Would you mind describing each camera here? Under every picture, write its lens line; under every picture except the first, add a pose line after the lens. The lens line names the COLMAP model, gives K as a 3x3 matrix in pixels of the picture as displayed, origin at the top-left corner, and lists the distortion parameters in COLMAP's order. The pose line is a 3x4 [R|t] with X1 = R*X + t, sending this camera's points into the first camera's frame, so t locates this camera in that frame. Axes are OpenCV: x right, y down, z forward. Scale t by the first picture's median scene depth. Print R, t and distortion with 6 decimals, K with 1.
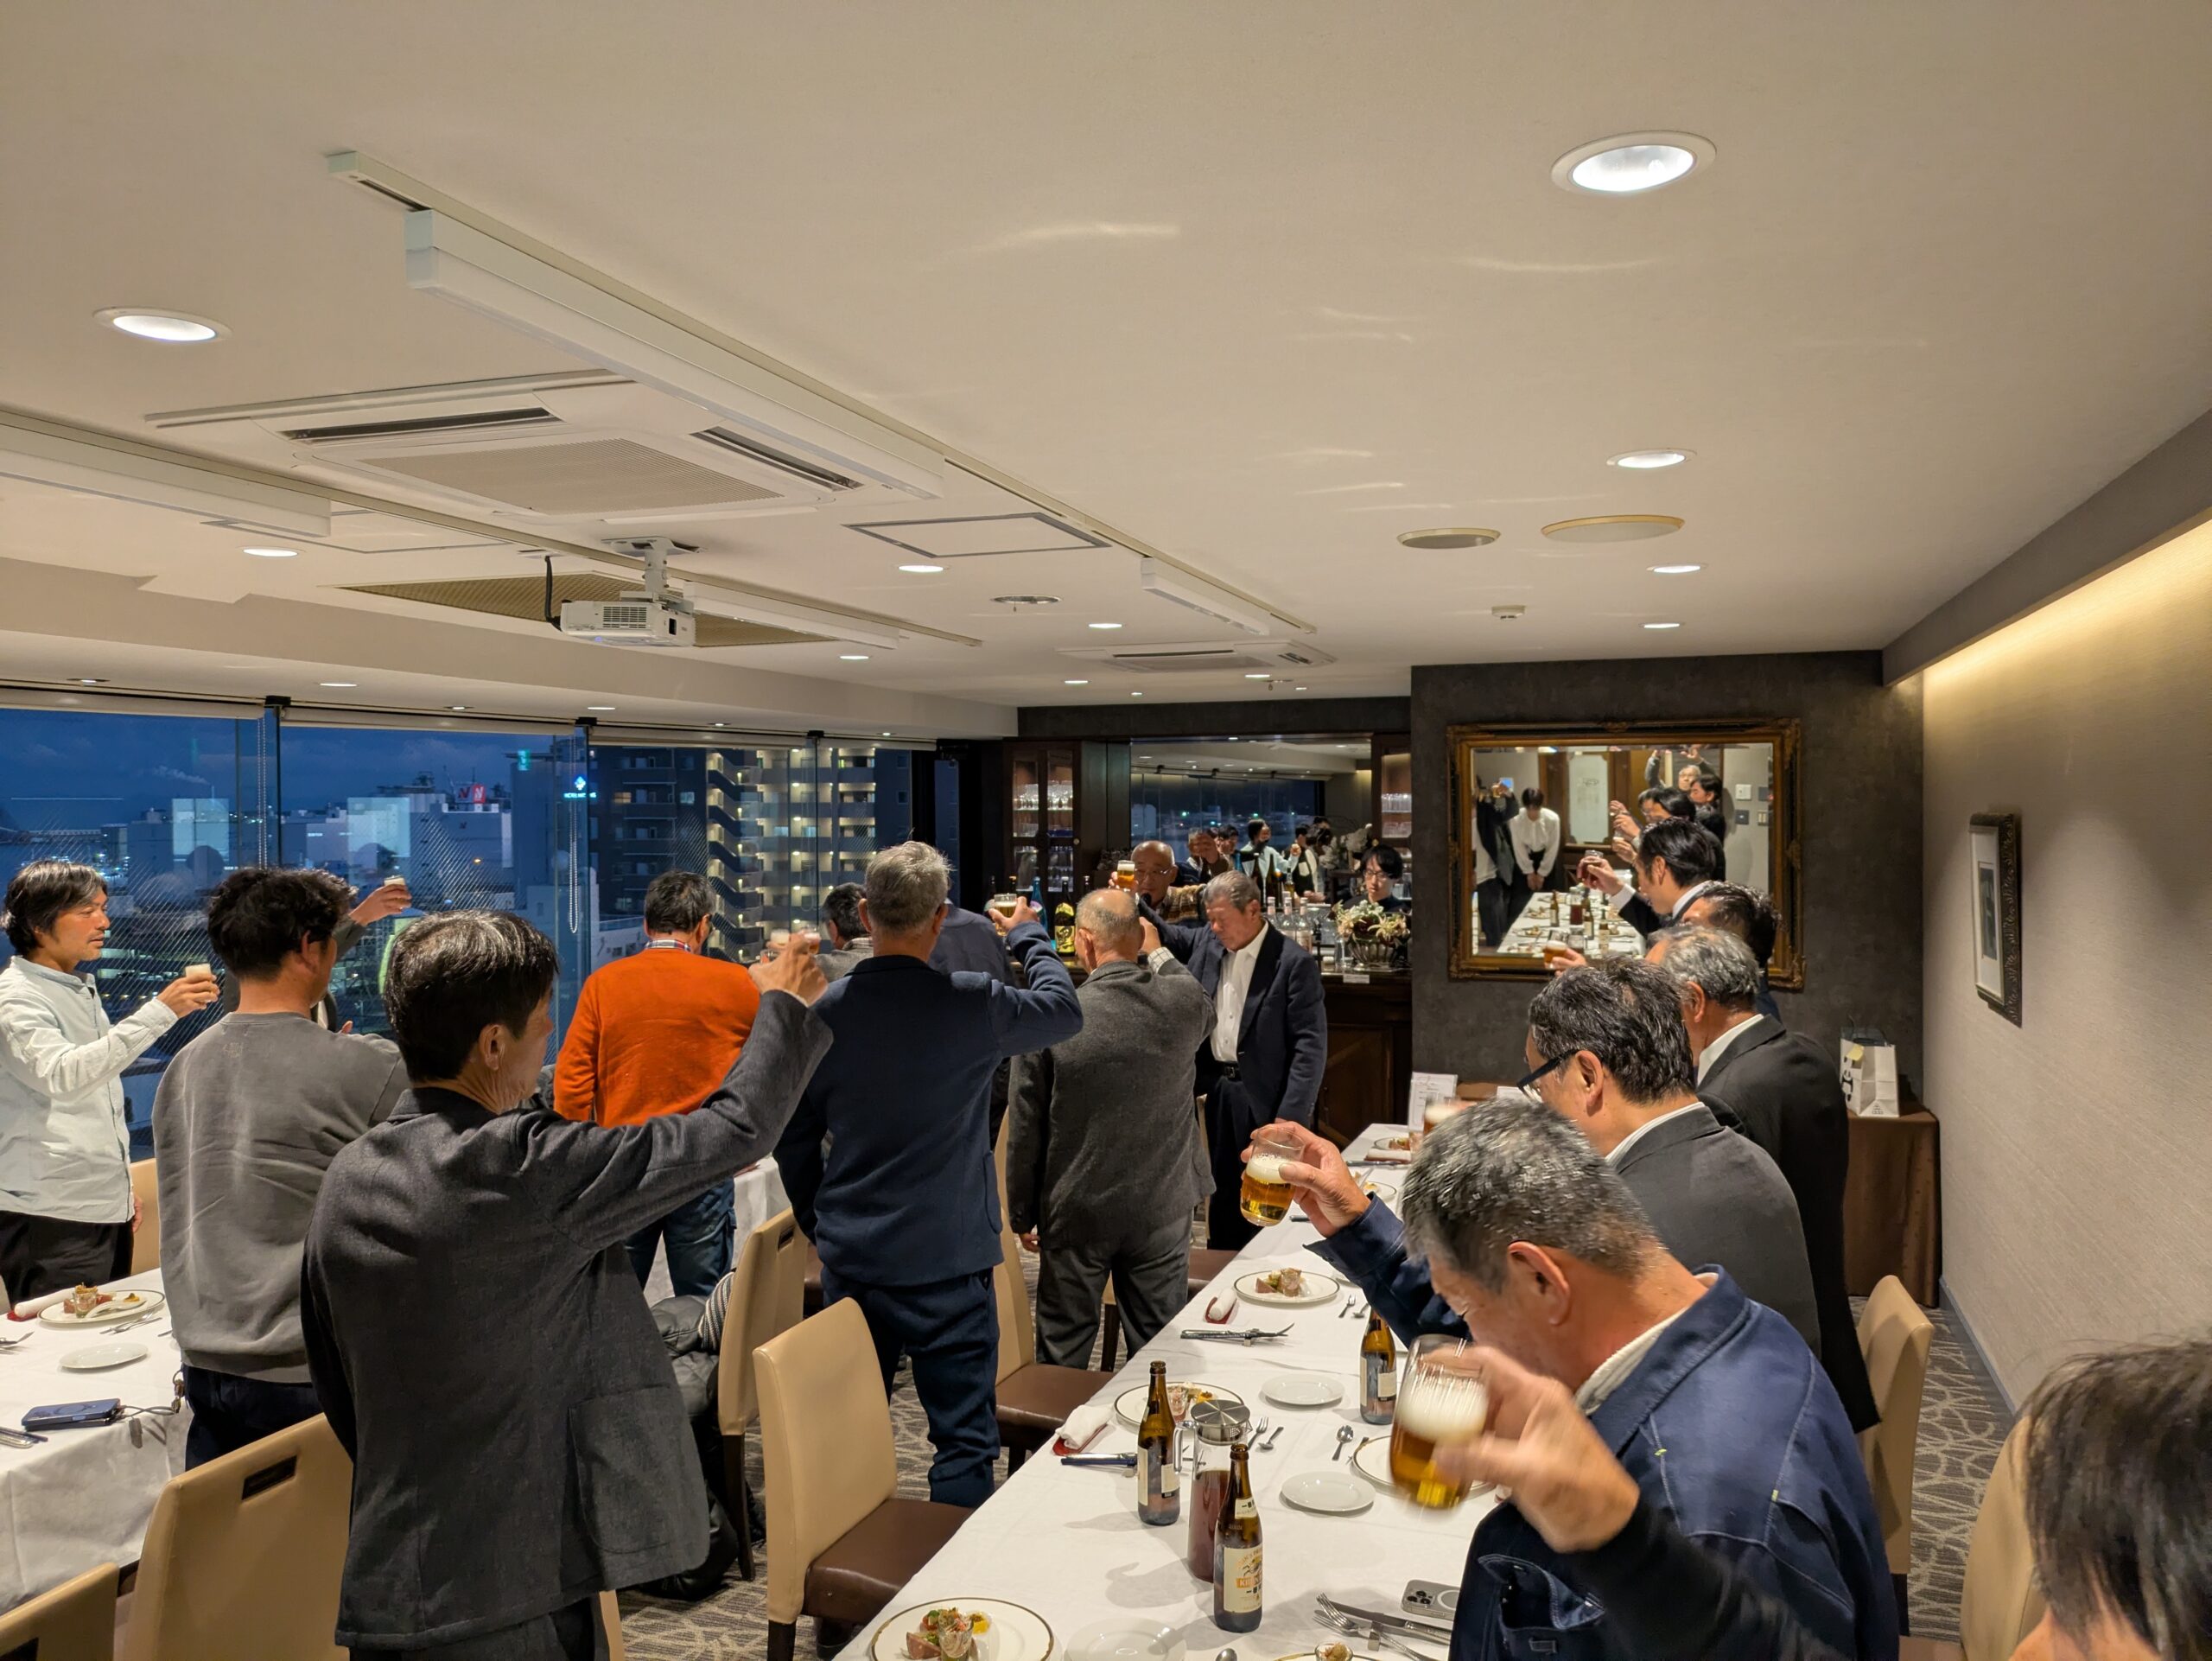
lens RADIAL K [[1652.3, 0, 1097.8], [0, 1652.3, 831.8], [0, 0, 1]] dist [0.057315, -0.050720]
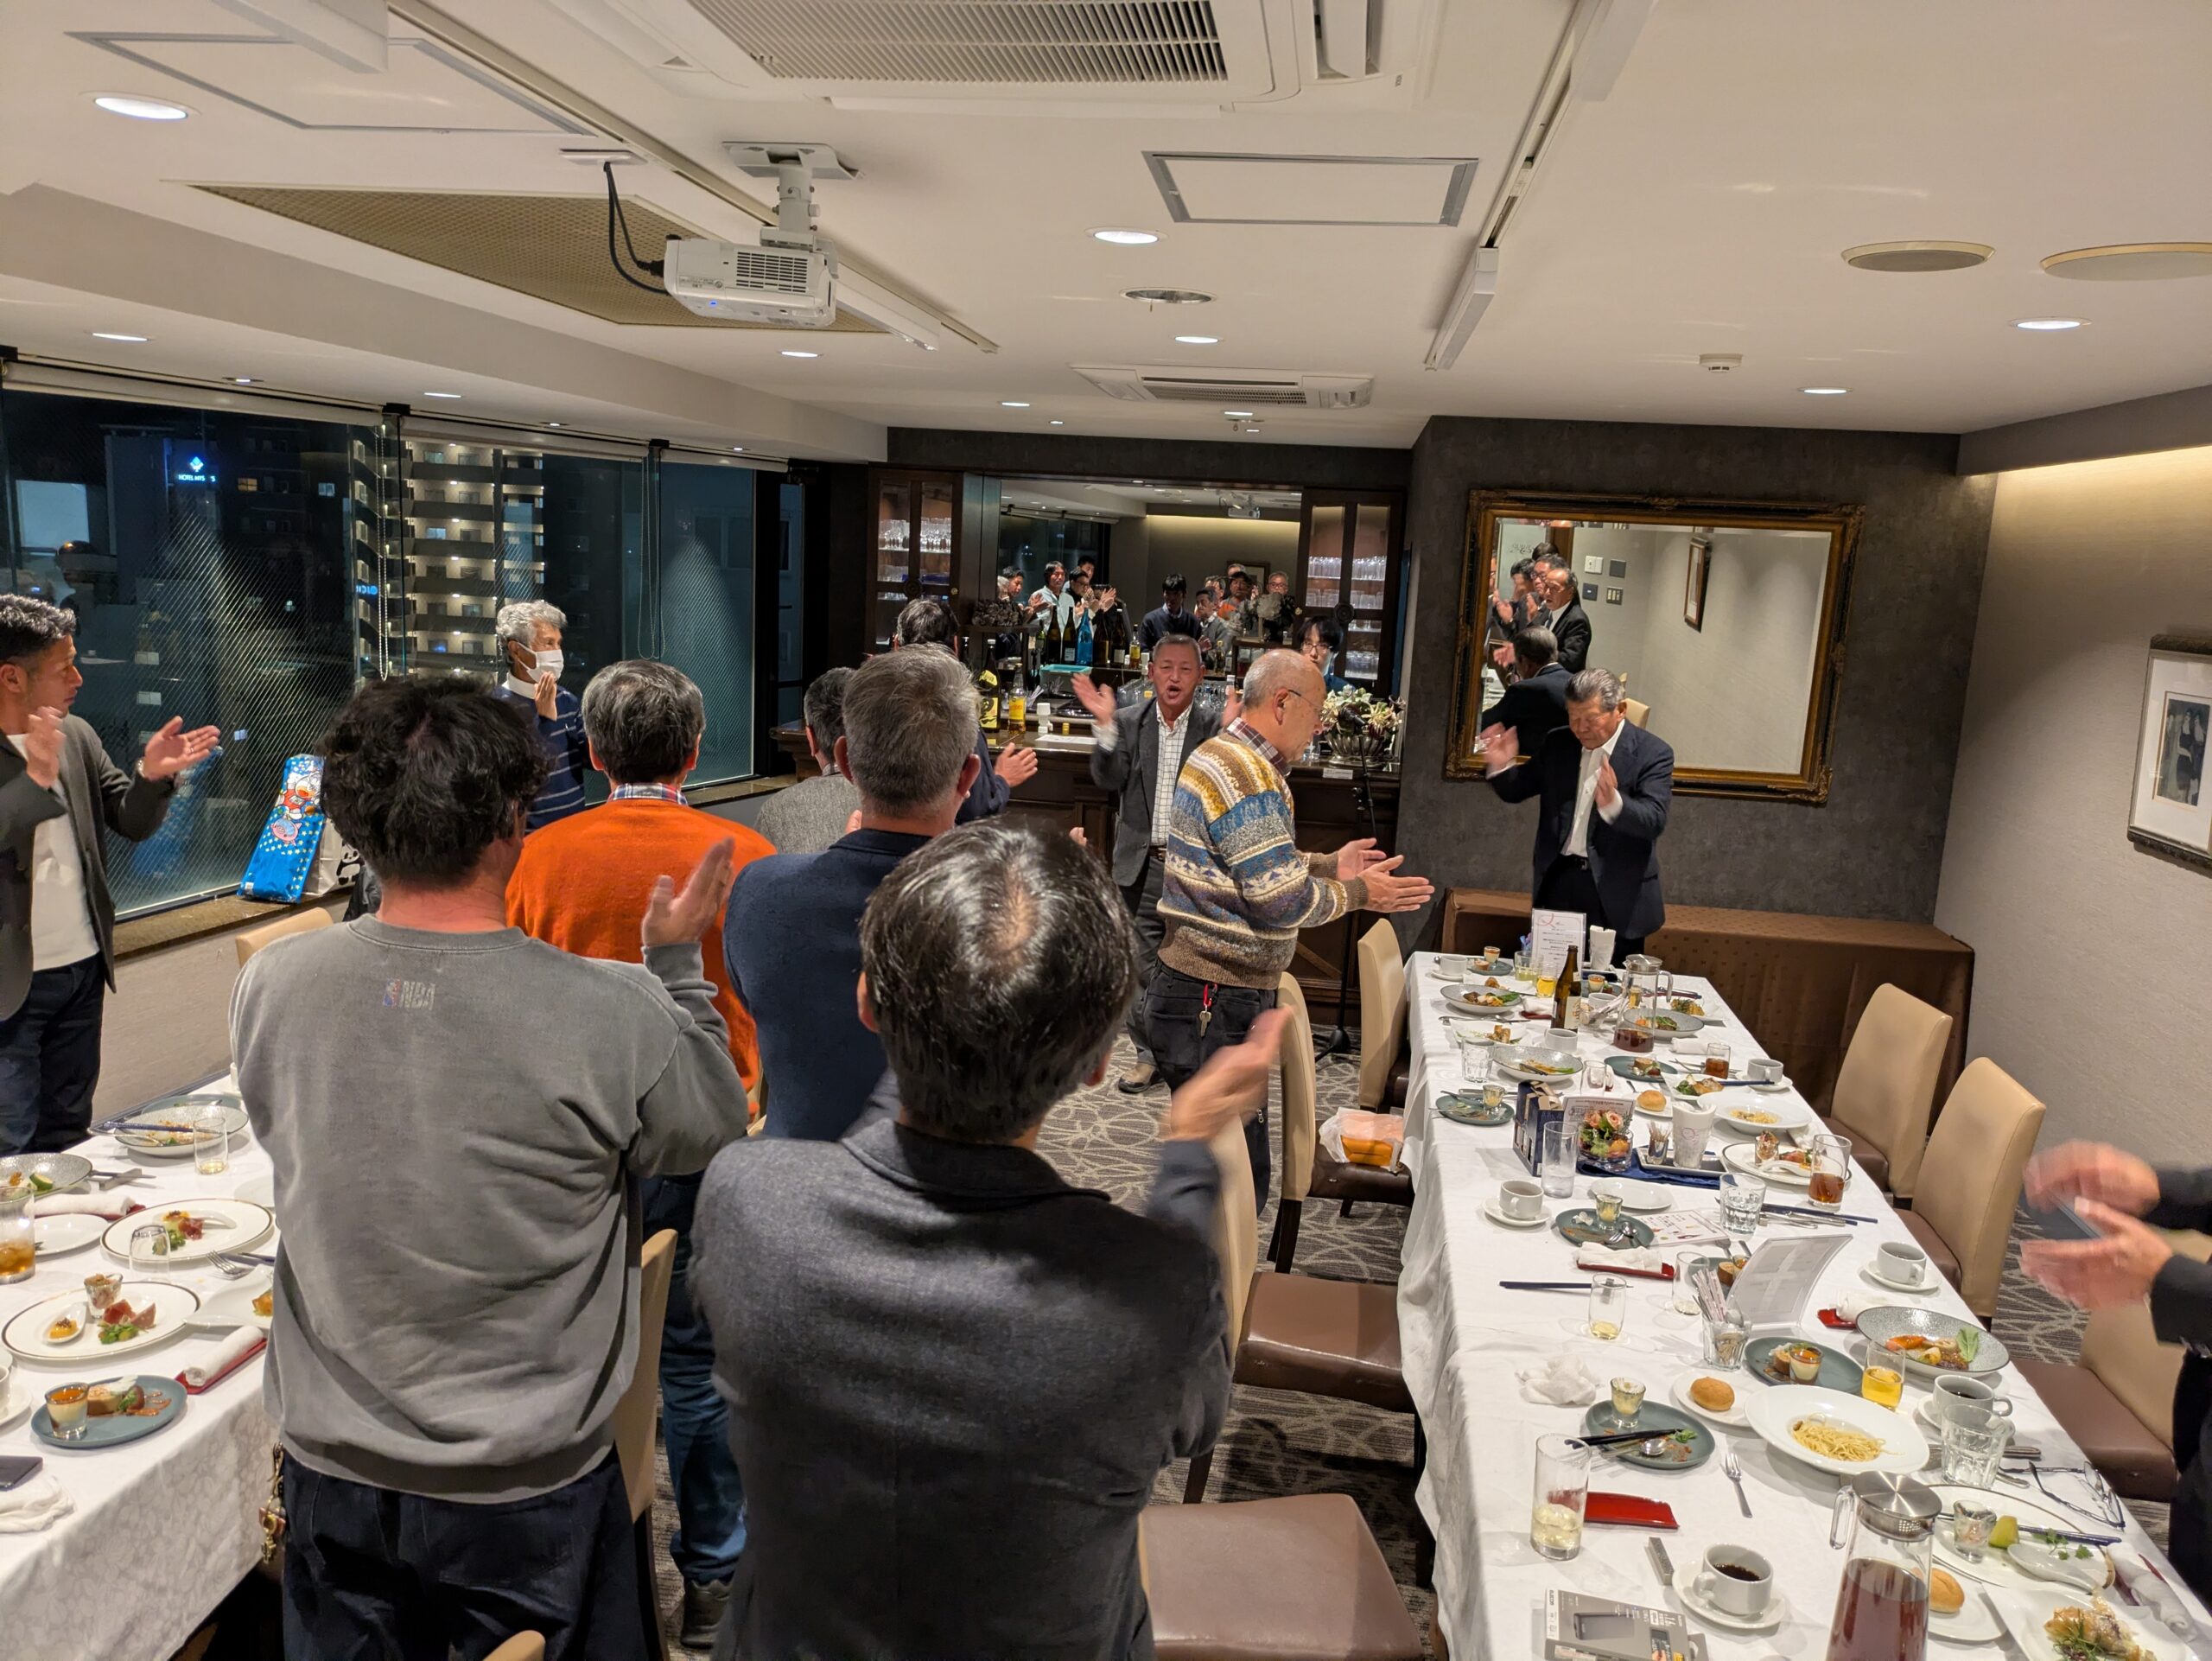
lens RADIAL K [[1652.3, 0, 1097.8], [0, 1652.3, 831.8], [0, 0, 1]] dist [0.057315, -0.050720]
pose [[0.980732, 0.023198, 0.193974, -0.154821], [-0.054067, 0.986371, 0.155402, -0.012441], [-0.187725, -0.162895, 0.968620, 0.174921]]
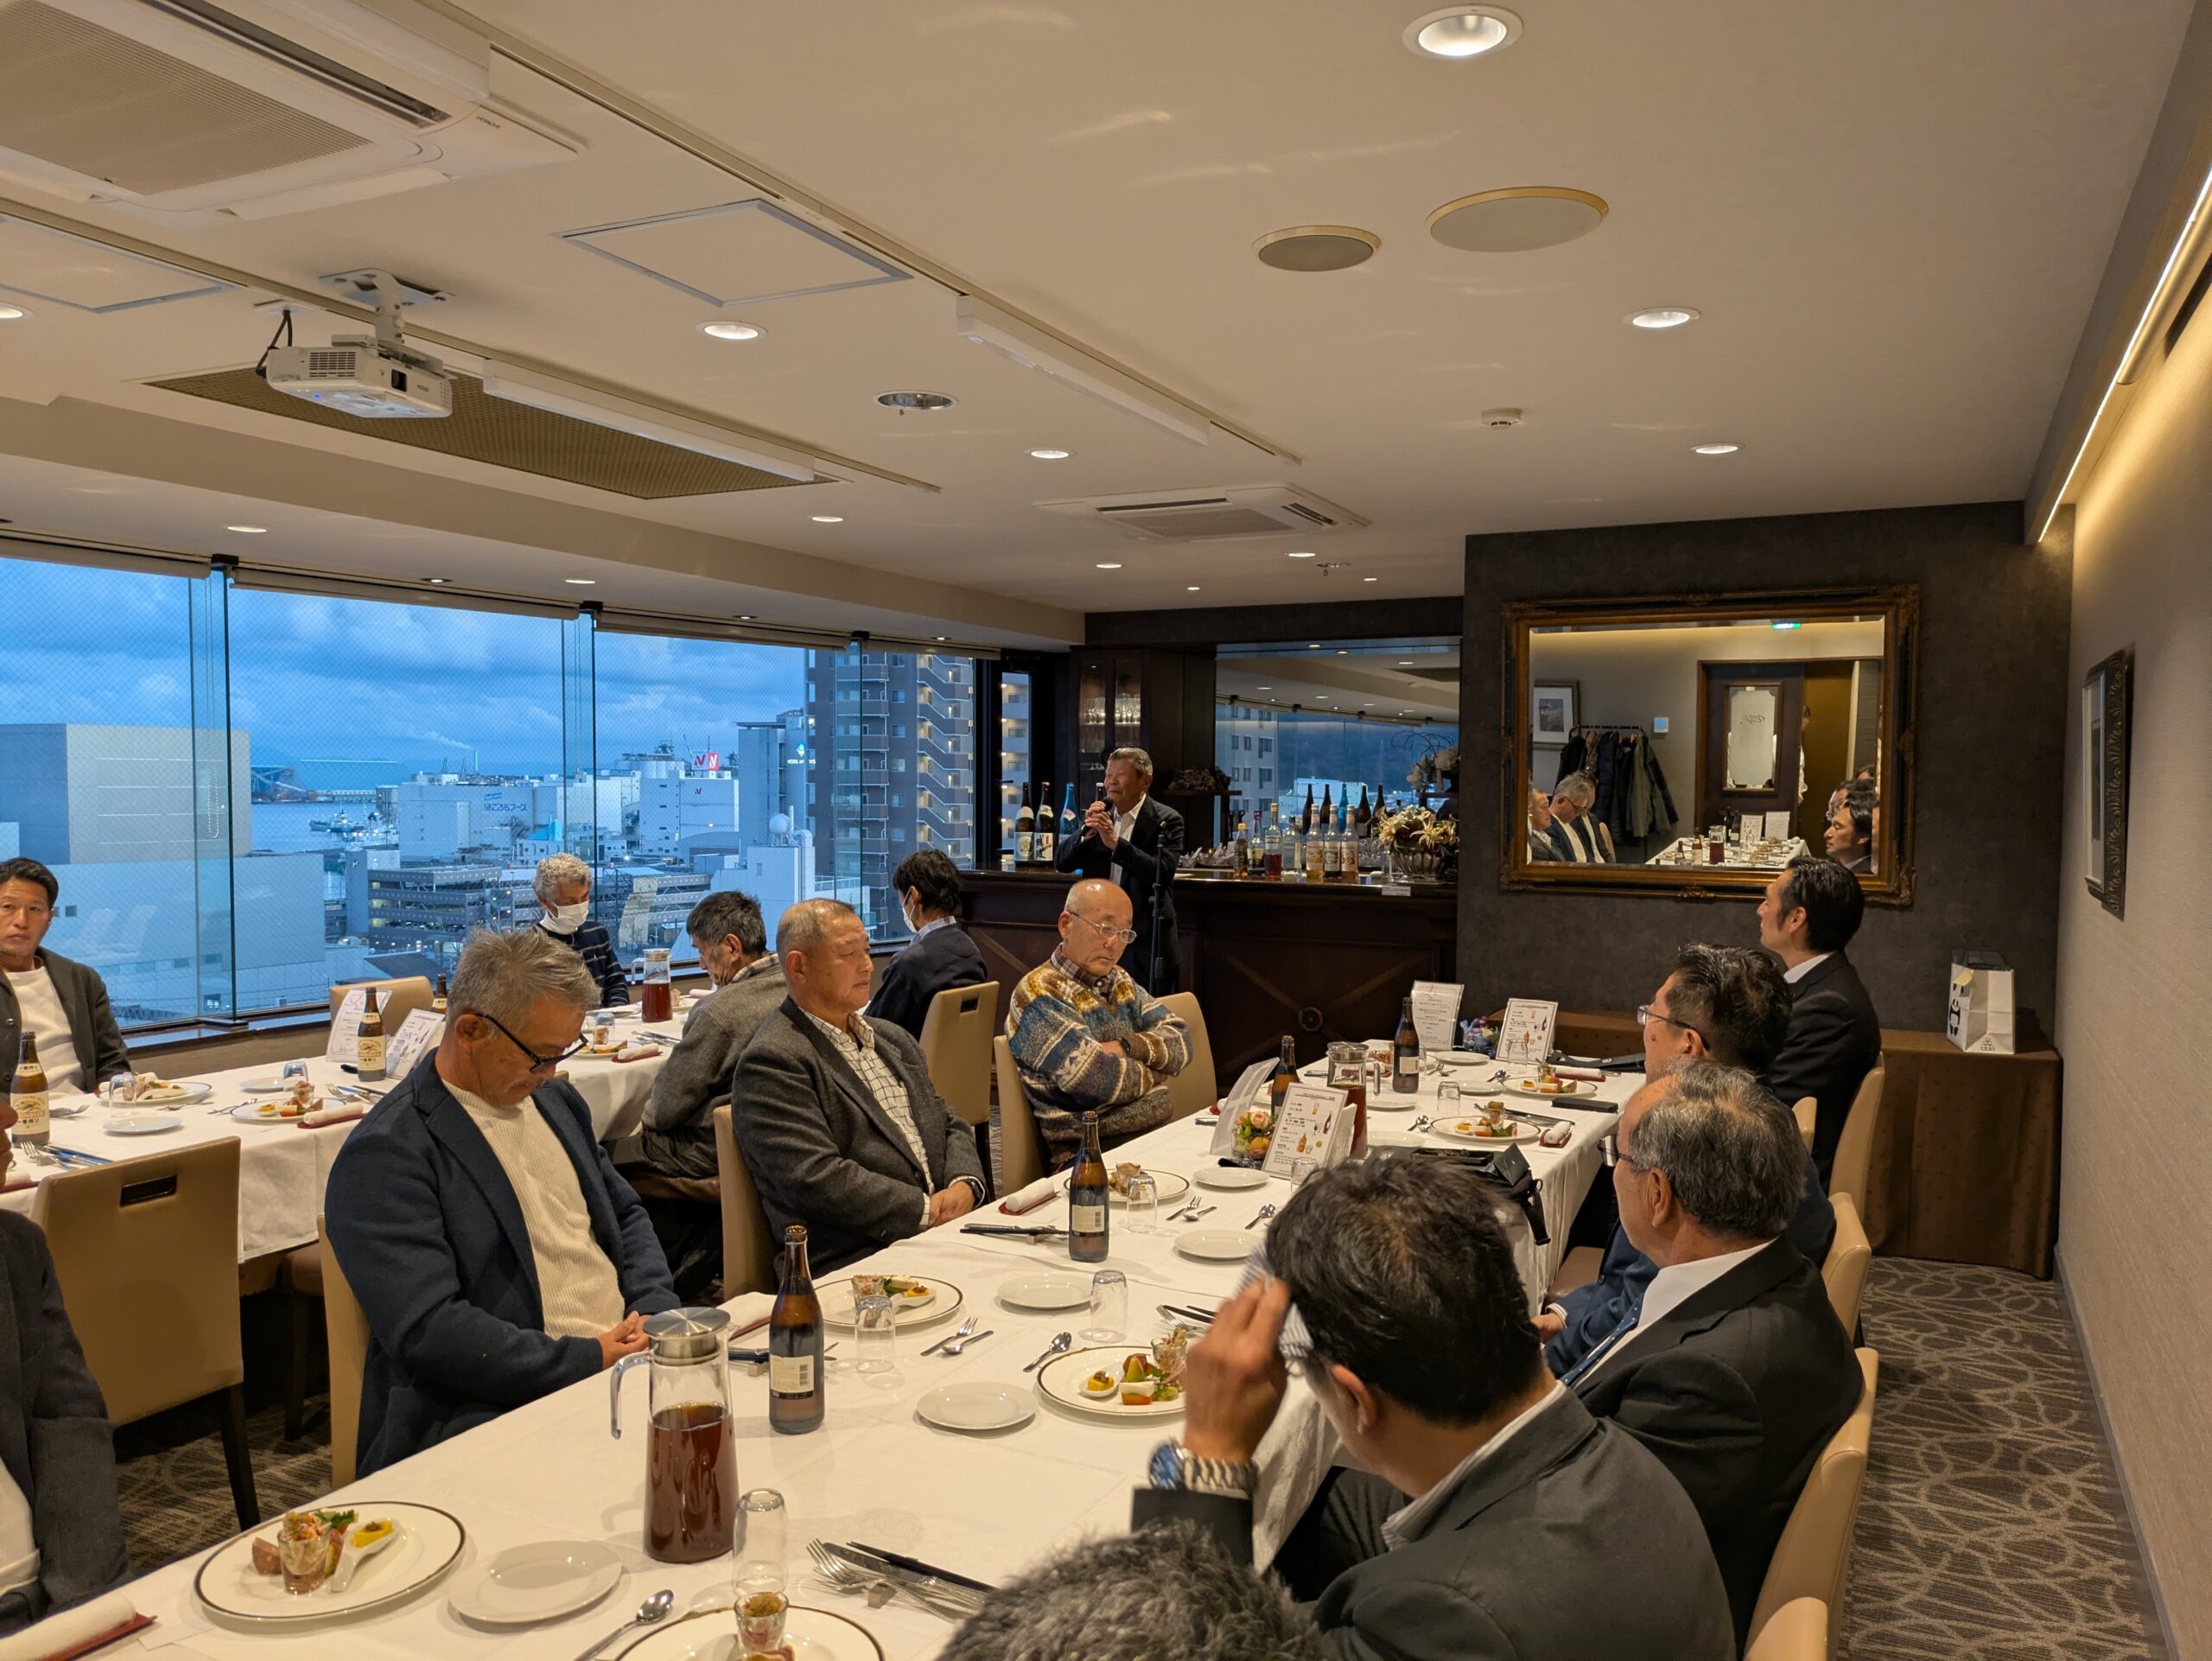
lens RADIAL K [[1643.8, 0, 1094.9], [0, 1643.8, 867.8], [0, 0, 1]] dist [0.056929, -0.052034]
pose [[0.991410, 0.020966, -0.129101, 0.119656], [-0.016162, 0.999141, 0.038151, 0.049297], [0.129790, -0.035737, 0.990897, 0.108755]]
